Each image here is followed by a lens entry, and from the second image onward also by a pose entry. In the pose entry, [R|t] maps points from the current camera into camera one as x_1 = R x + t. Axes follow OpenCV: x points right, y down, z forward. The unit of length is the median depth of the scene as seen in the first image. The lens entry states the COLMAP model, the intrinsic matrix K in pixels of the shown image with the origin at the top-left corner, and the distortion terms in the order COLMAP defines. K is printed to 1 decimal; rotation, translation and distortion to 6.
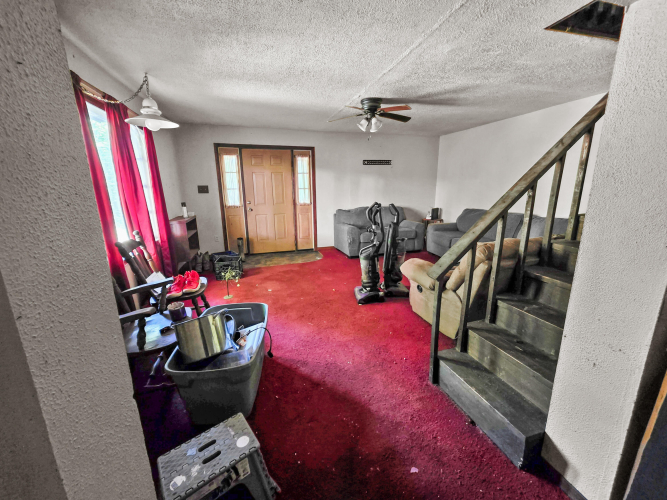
lens RADIAL K [[282.7, 0, 330.9], [0, 282.7, 247.4], [0, 0, 1]] dist [0.000977, 0.000036]
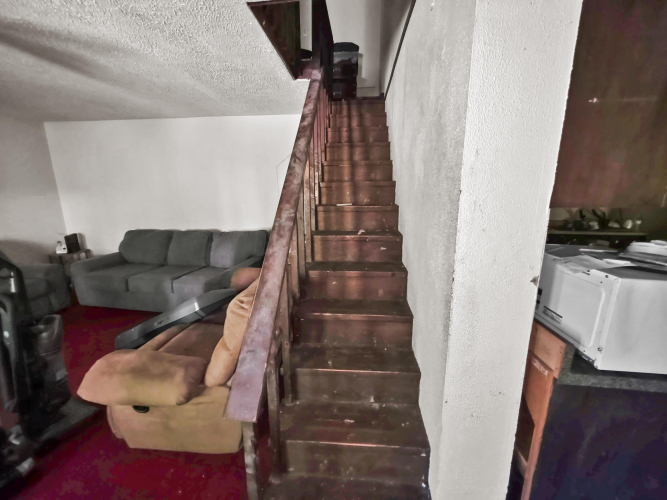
lens RADIAL K [[269.3, 0, 335.6], [0, 269.3, 246.5], [0, 0, 1]] dist [0.001124, 0.000092]
pose [[0.362847, -0.183595, 0.913584, 0.022091], [0.201395, 0.972679, 0.115483, -0.063394], [-0.909825, 0.142088, 0.389909, 0.218565]]
